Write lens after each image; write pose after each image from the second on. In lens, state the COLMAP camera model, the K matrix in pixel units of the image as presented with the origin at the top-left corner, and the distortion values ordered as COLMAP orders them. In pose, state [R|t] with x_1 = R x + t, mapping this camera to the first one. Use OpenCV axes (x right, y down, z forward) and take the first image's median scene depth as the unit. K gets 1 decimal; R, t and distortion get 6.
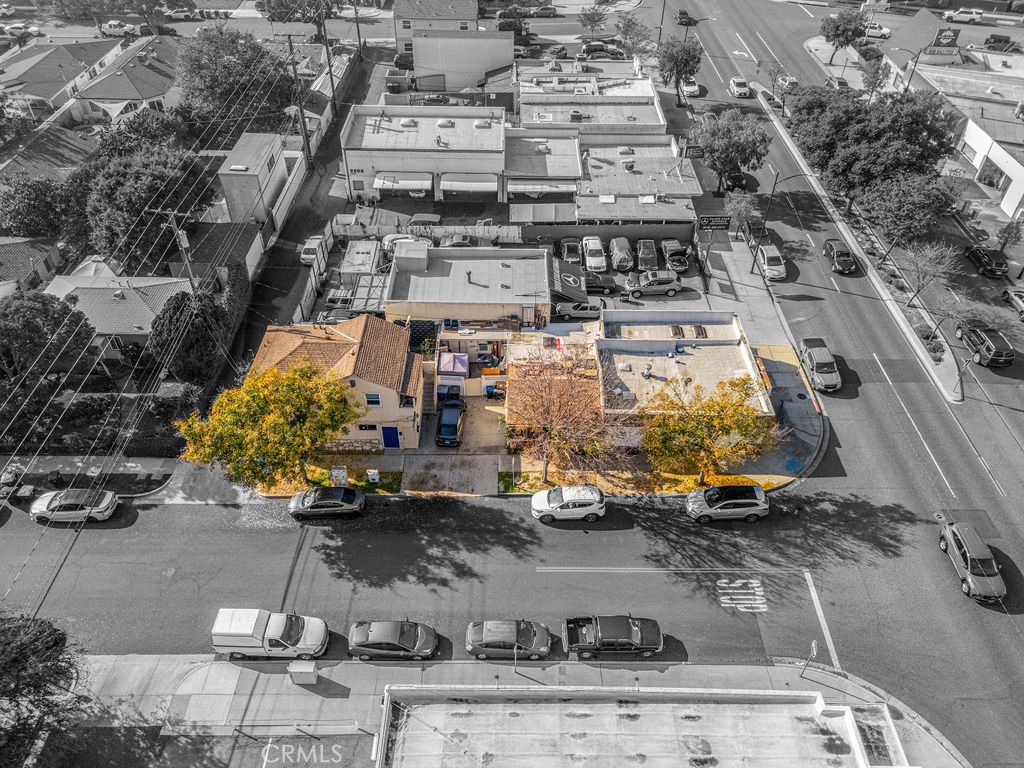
lens RADIAL K [[752.0, 0, 510.2], [0, 752.0, 384.2], [0, 0, 1]] dist [0.071164, -0.054674]
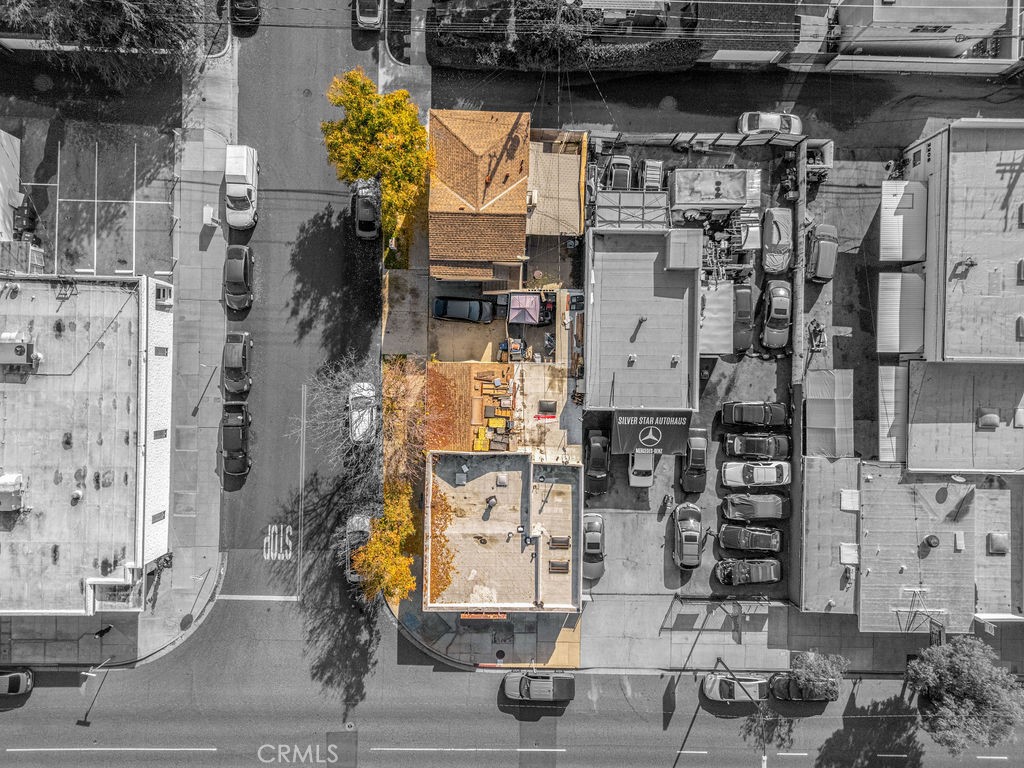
lens RADIAL K [[752.0, 0, 510.2], [0, 752.0, 384.2], [0, 0, 1]] dist [0.071164, -0.054674]
pose [[-0.011683, 0.999913, -0.006144, 0.027378], [-0.681007, -0.003457, 0.732269, -0.674316], [0.732184, 0.012739, 0.680988, 0.291489]]
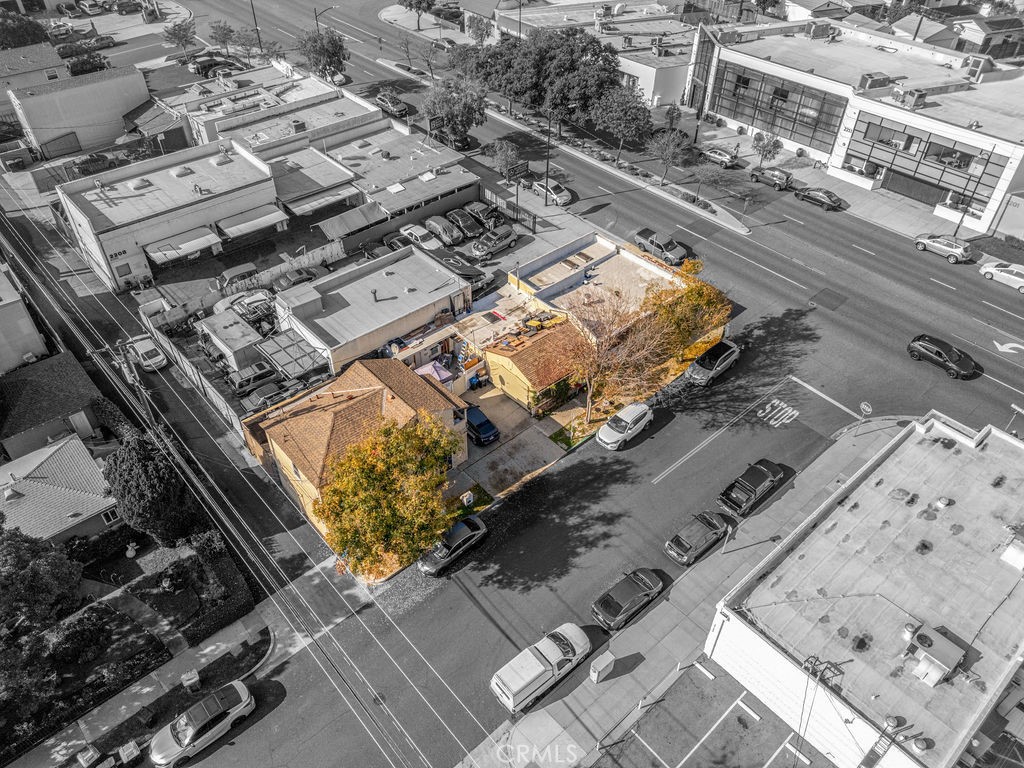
lens RADIAL K [[752.0, 0, 510.2], [0, 752.0, 384.2], [0, 0, 1]] dist [0.071164, -0.054674]
pose [[0.745997, -0.445825, 0.494701, -0.451529], [0.442600, 0.886965, 0.131904, -0.092244], [-0.497589, 0.120555, 0.858995, 0.096225]]
